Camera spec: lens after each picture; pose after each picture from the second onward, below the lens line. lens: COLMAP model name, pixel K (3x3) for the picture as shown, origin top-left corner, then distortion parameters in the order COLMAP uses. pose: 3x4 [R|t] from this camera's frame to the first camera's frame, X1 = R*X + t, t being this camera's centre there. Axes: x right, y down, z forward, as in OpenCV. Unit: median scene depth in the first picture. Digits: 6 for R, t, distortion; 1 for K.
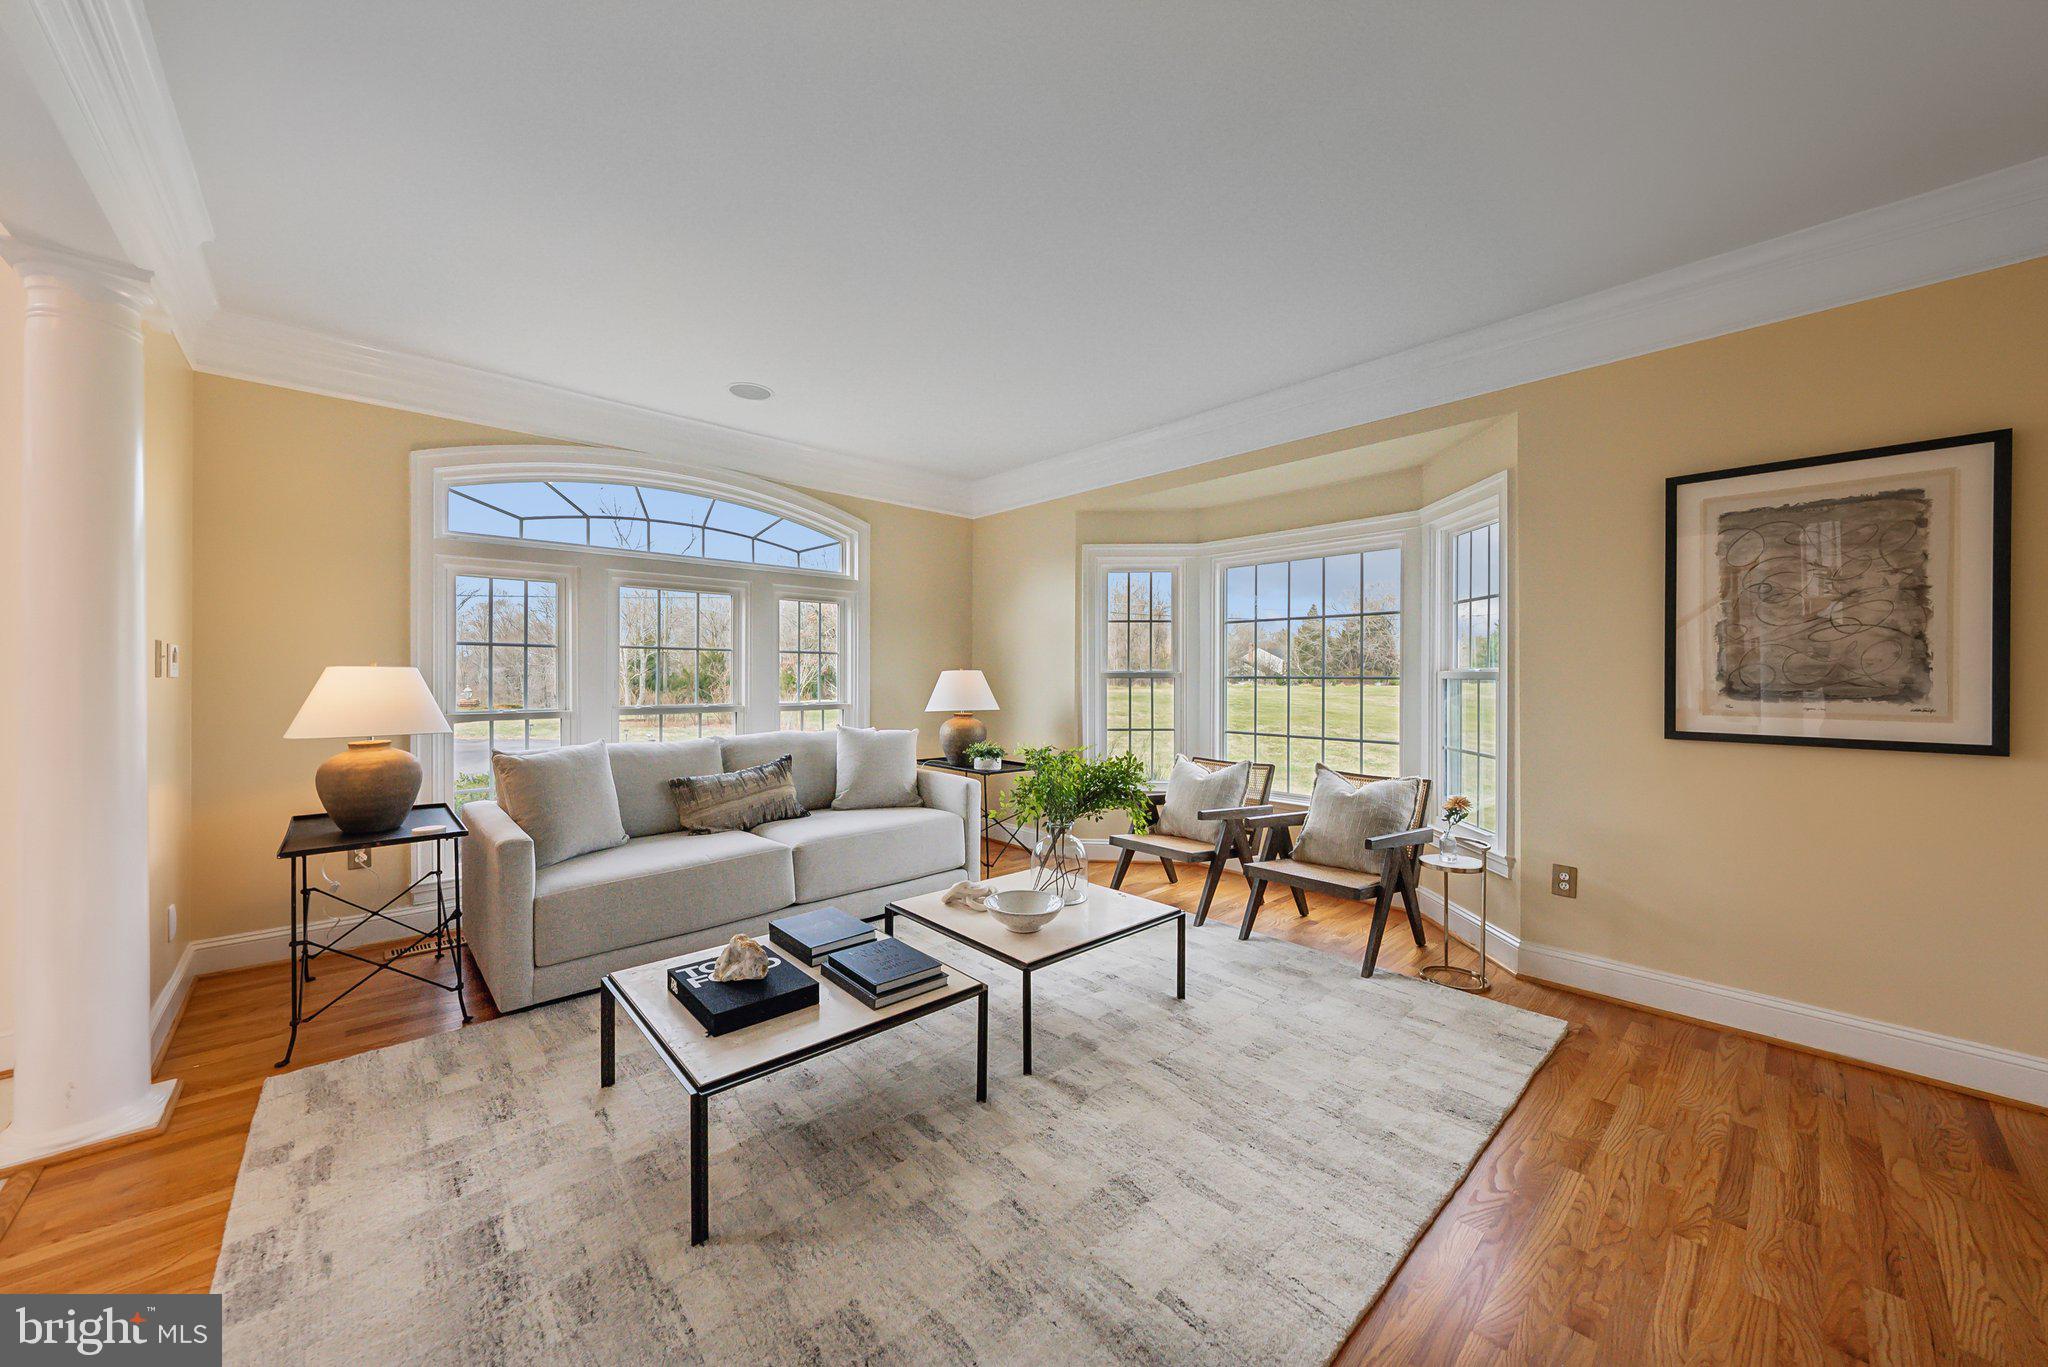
lens RADIAL K [[732.7, 0, 1017.8], [0, 732.7, 669.8], [0, 0, 1]] dist [0.000039, -0.000024]
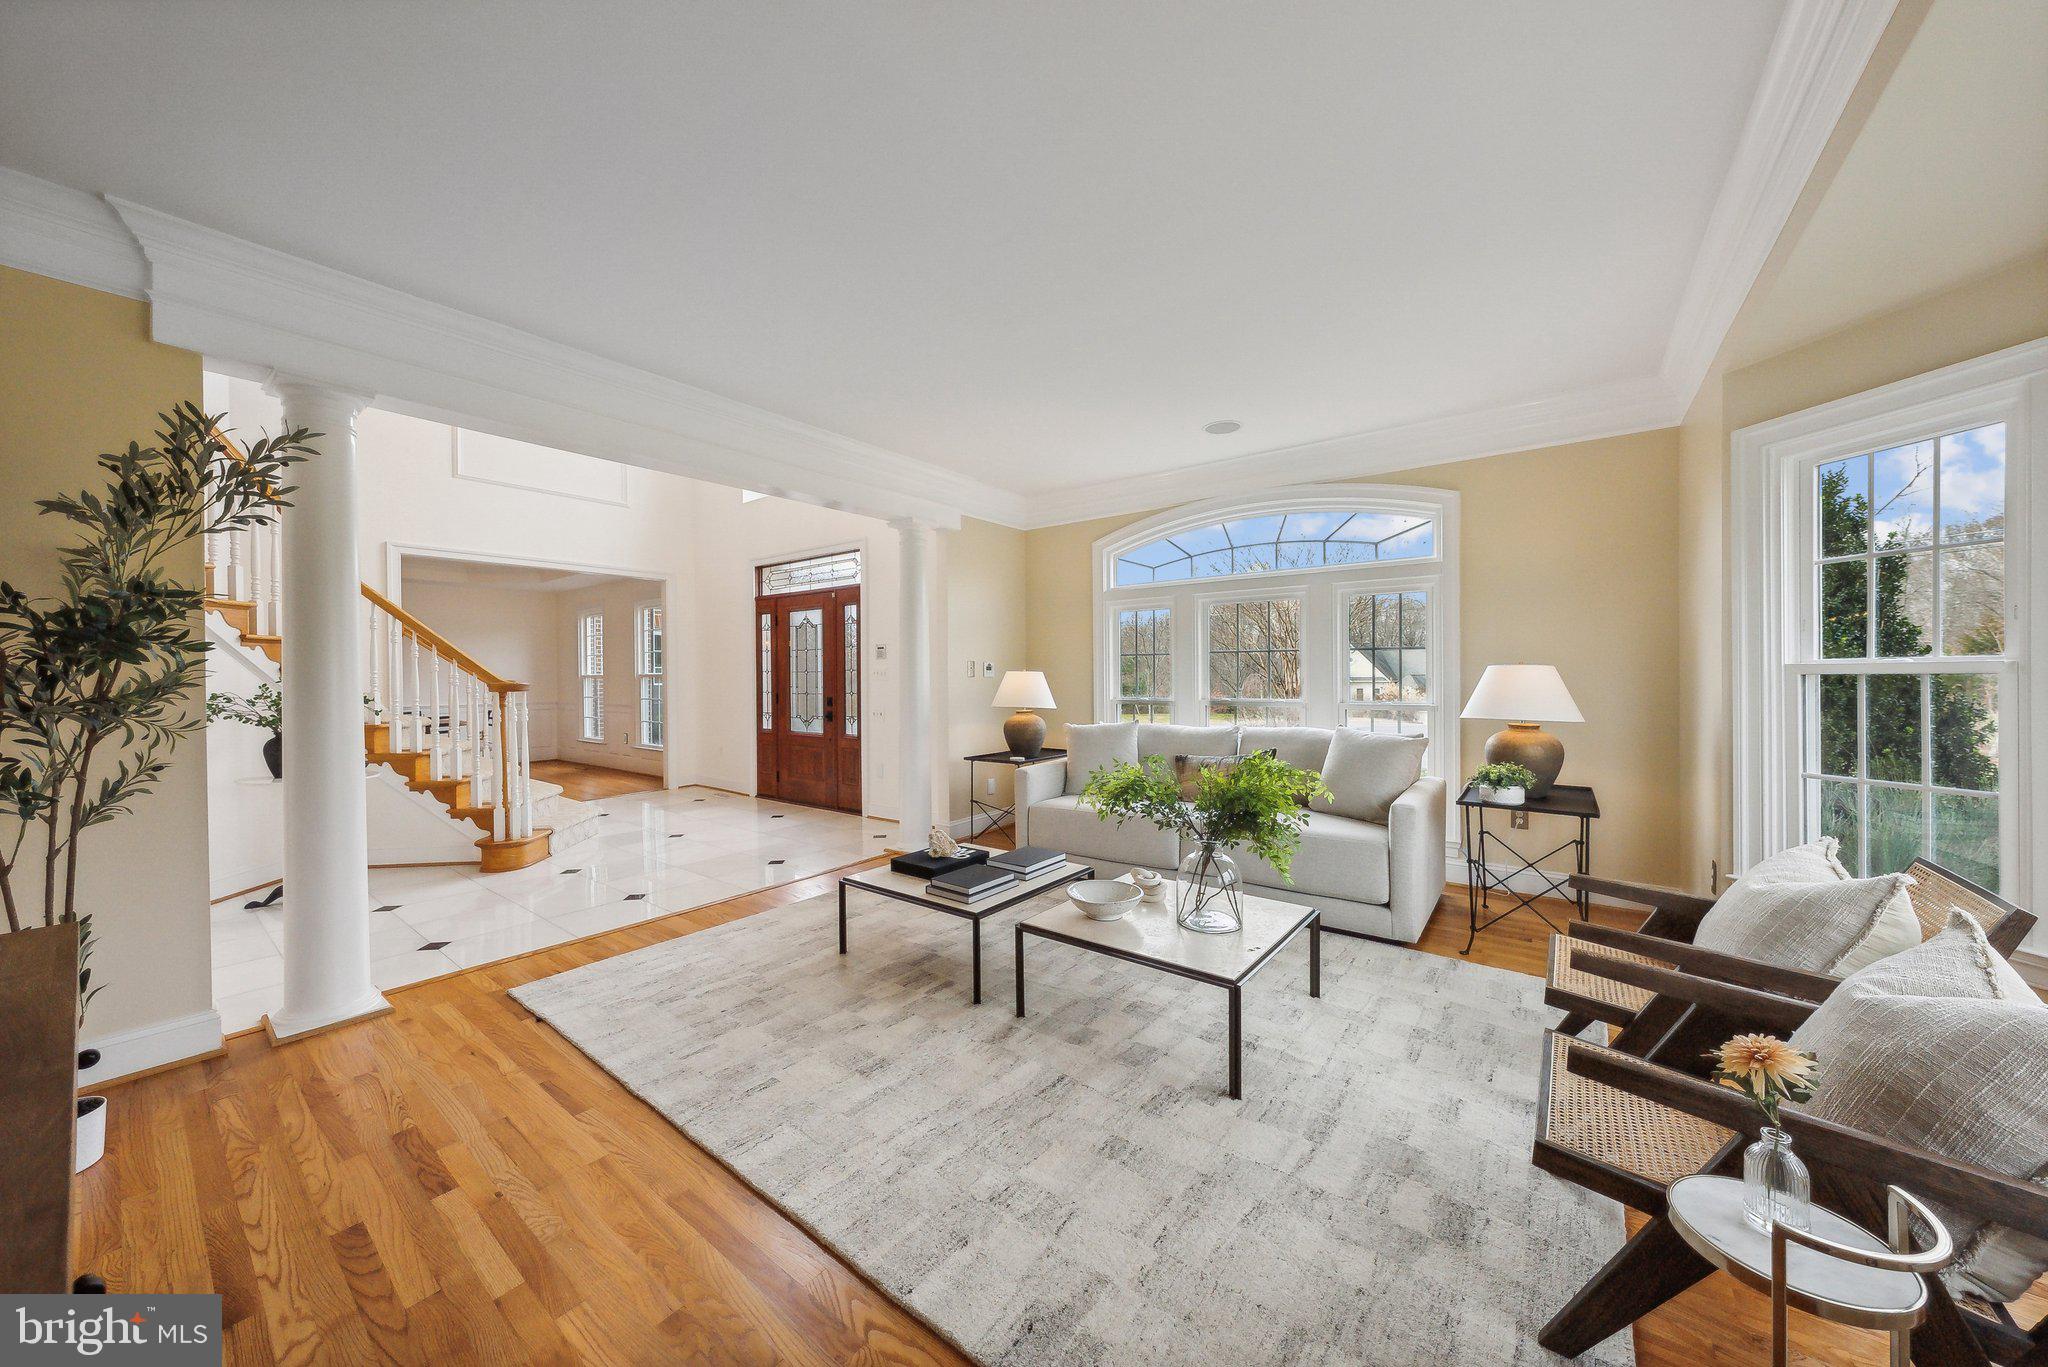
lens RADIAL K [[703.8, 0, 1017.7], [0, 703.8, 678.0], [0, 0, 1]] dist [-0.000986, 0.000014]
pose [[0.173179, 0.003868, -0.984883, 1.048908], [0.016300, 0.999844, 0.006793, 0.000704], [0.984755, -0.017230, 0.173089, 0.759080]]
